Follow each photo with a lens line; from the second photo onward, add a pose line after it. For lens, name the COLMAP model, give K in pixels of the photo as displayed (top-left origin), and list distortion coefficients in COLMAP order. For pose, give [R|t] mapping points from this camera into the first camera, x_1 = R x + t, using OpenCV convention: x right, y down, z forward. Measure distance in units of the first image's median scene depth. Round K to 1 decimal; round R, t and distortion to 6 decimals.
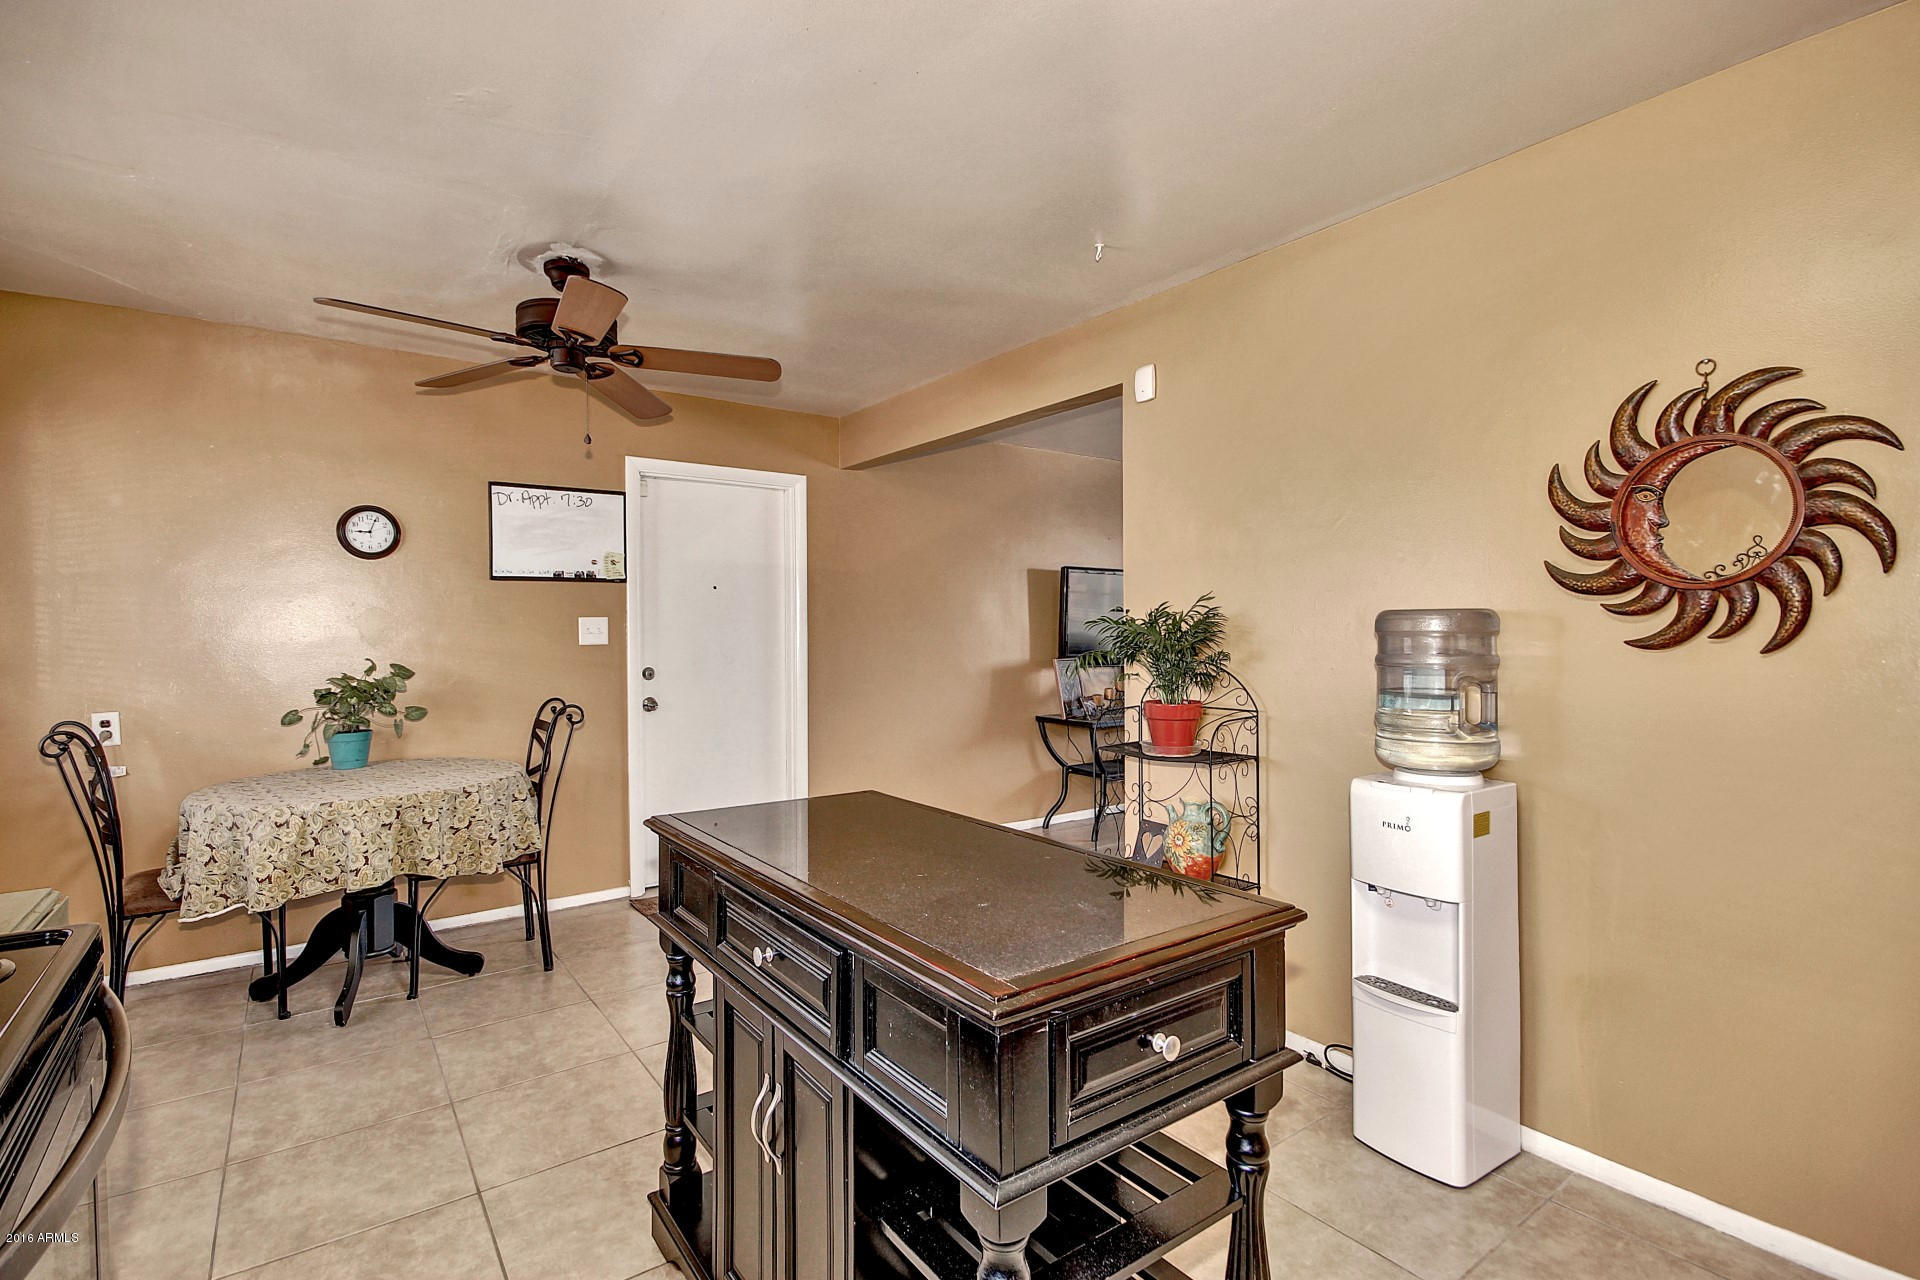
lens RADIAL K [[889.7, 0, 953.1], [0, 889.7, 637.0], [0, 0, 1]] dist [0.001998, -0.001668]
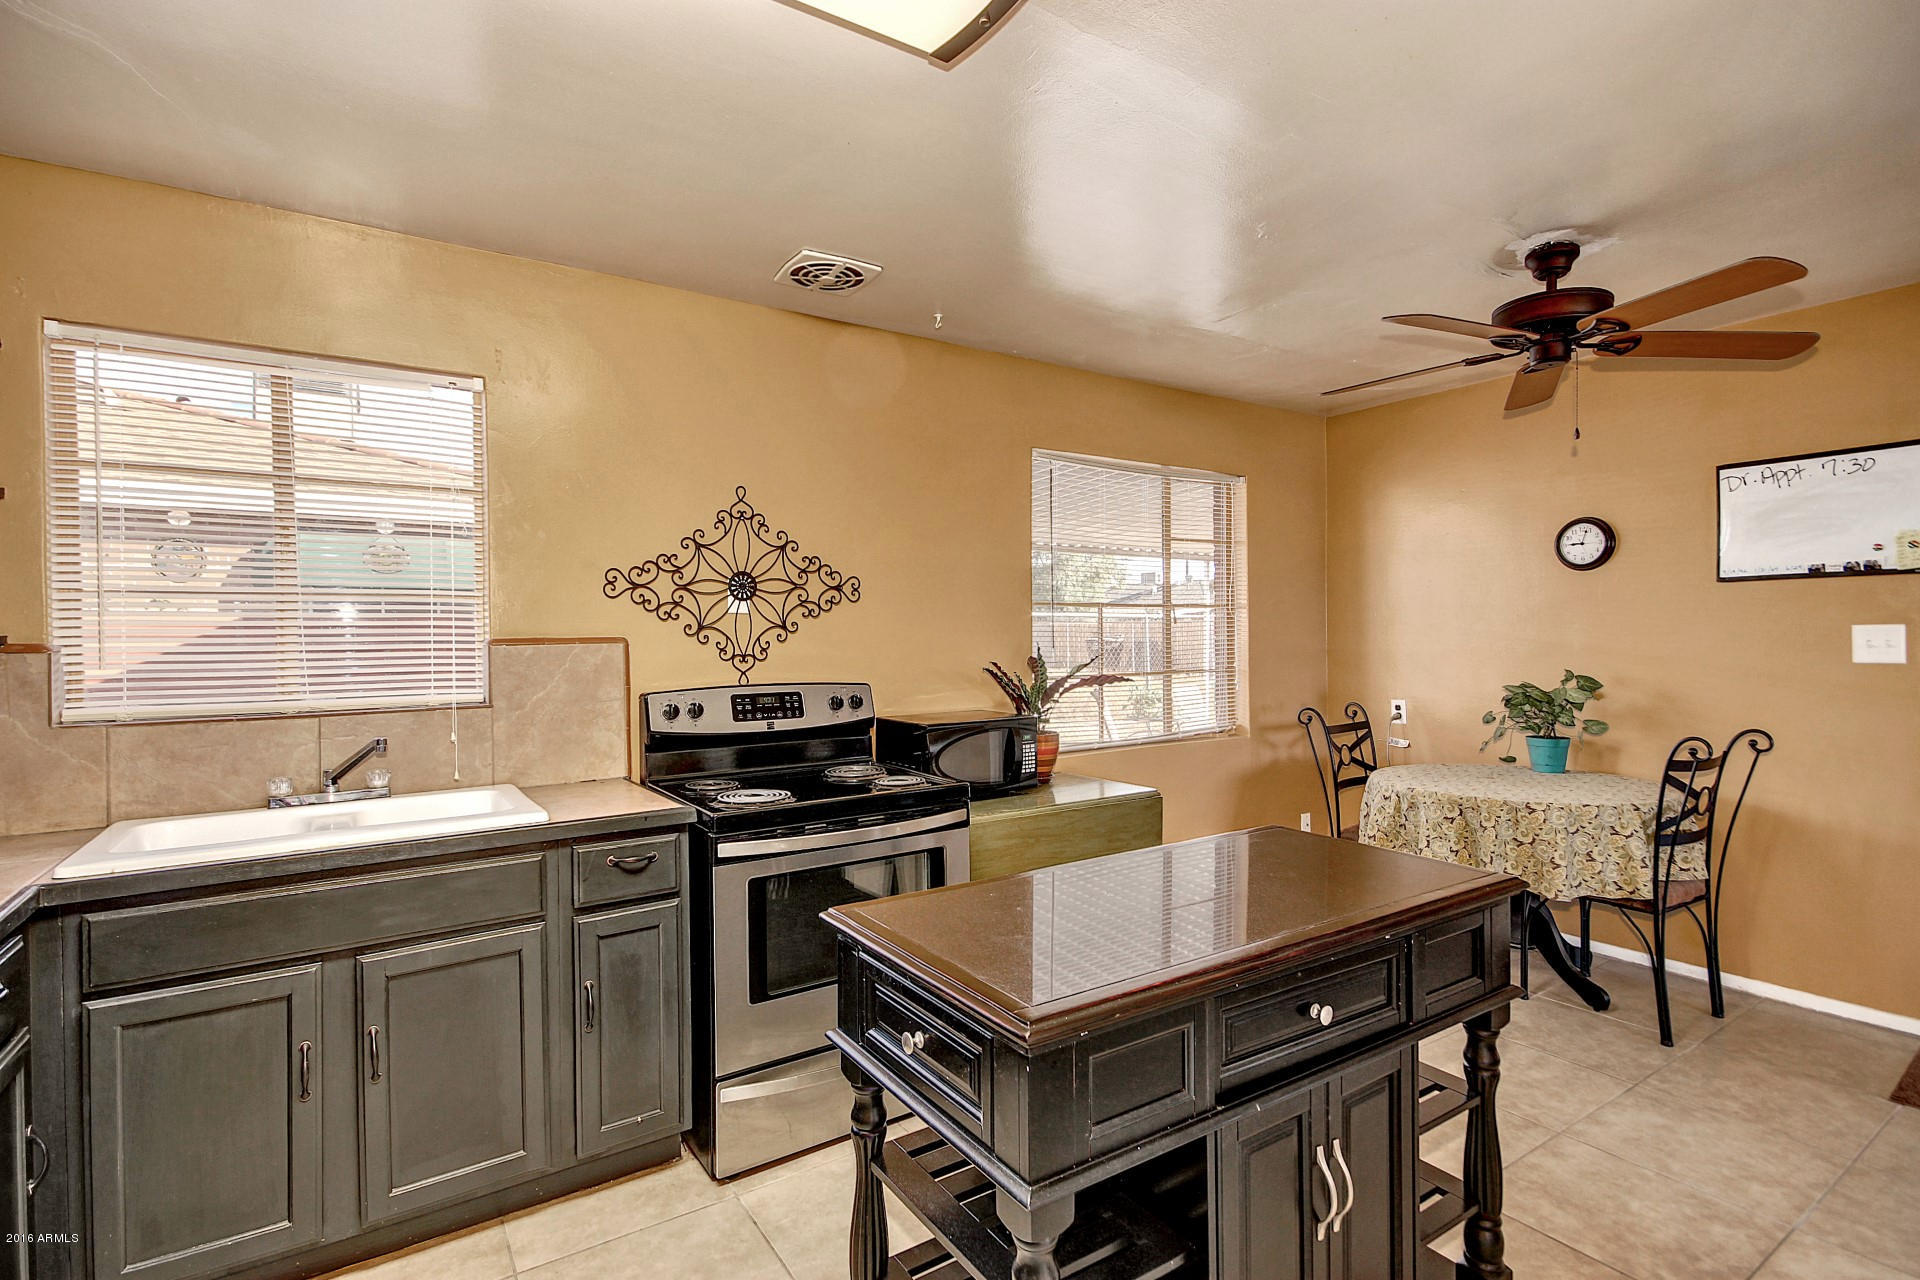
lens RADIAL K [[889.7, 0, 951.5], [0, 889.7, 636.5], [0, 0, 1]] dist [0.001998, -0.001668]
pose [[-0.066001, 0.009242, -0.997777, 0.406863], [-0.000560, 0.999957, 0.009299, -0.021643], [0.997819, 0.001173, -0.065993, 0.353356]]
